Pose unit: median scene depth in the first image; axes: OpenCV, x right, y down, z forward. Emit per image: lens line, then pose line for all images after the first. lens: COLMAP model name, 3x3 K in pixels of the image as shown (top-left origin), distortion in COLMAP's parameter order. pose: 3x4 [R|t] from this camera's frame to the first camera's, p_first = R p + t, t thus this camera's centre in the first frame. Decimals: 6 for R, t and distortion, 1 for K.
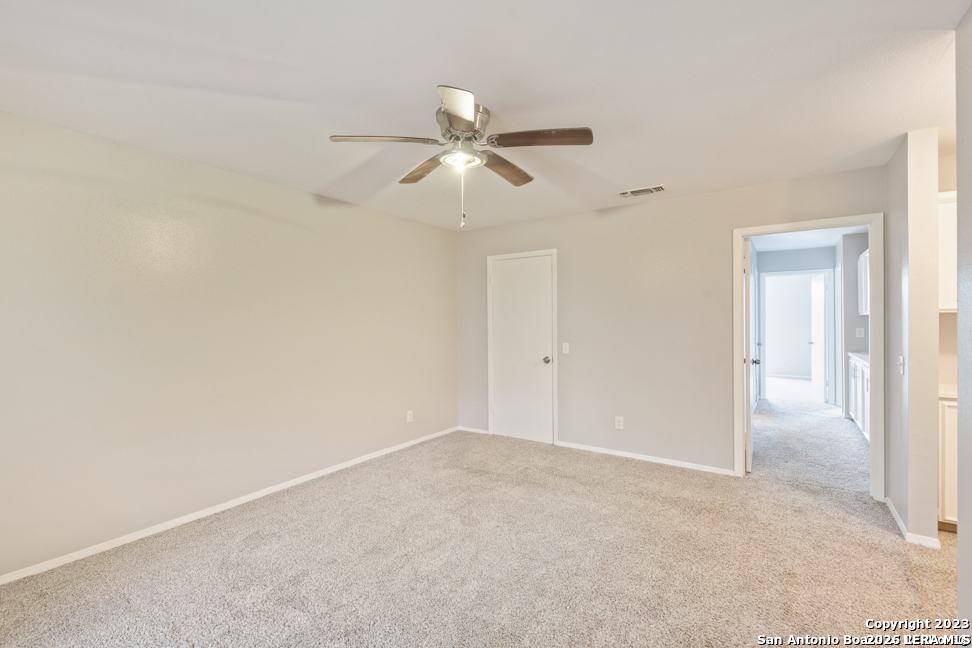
lens RADIAL K [[437.4, 0, 484.8], [0, 437.4, 320.9], [0, 0, 1]] dist [-0.001572, -0.000935]
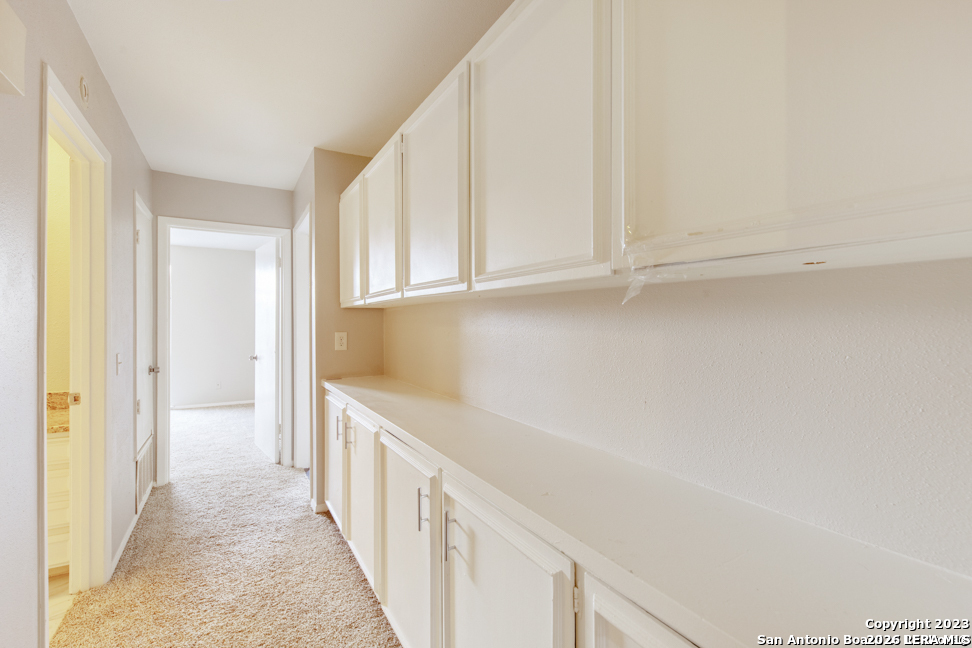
lens RADIAL K [[443.2, 0, 480.6], [0, 443.2, 320.8], [0, 0, 1]] dist [0.002176, -0.000784]
pose [[0.437669, 0.005885, 0.899117, 0.510191], [-0.001292, 0.999982, -0.005916, 0.006455], [-0.899135, 0.001428, 0.437669, 0.691635]]
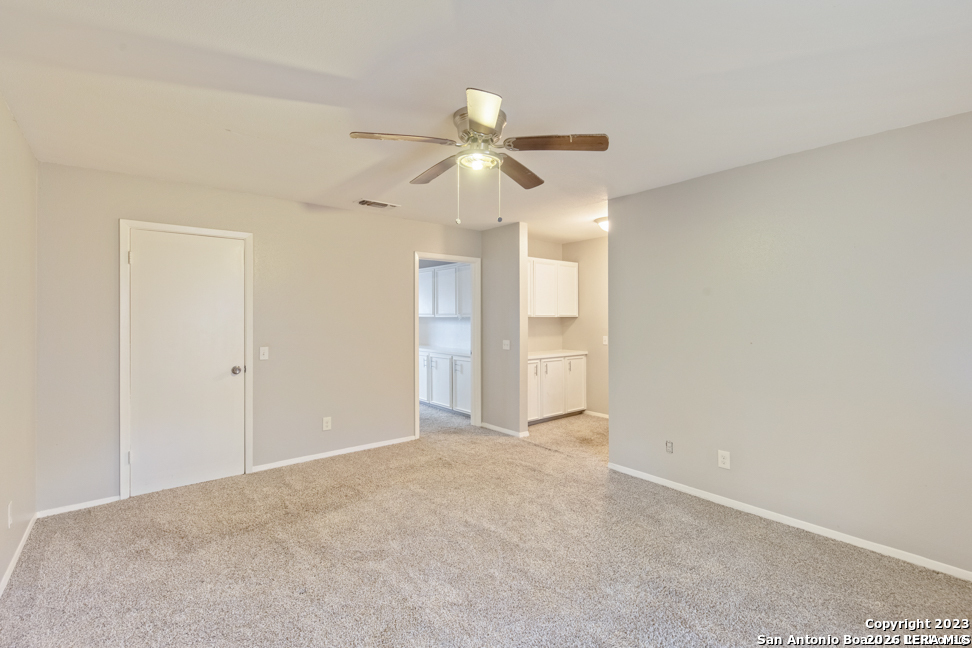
lens RADIAL K [[432.1, 0, 482.1], [0, 432.1, 323.9], [0, 0, 1]] dist [0.003127, -0.000407]
pose [[0.278256, -0.005515, 0.960491, -0.447769], [-0.000387, 0.999983, 0.005854, -0.000046], [-0.960507, -0.002000, 0.278249, 0.322384]]
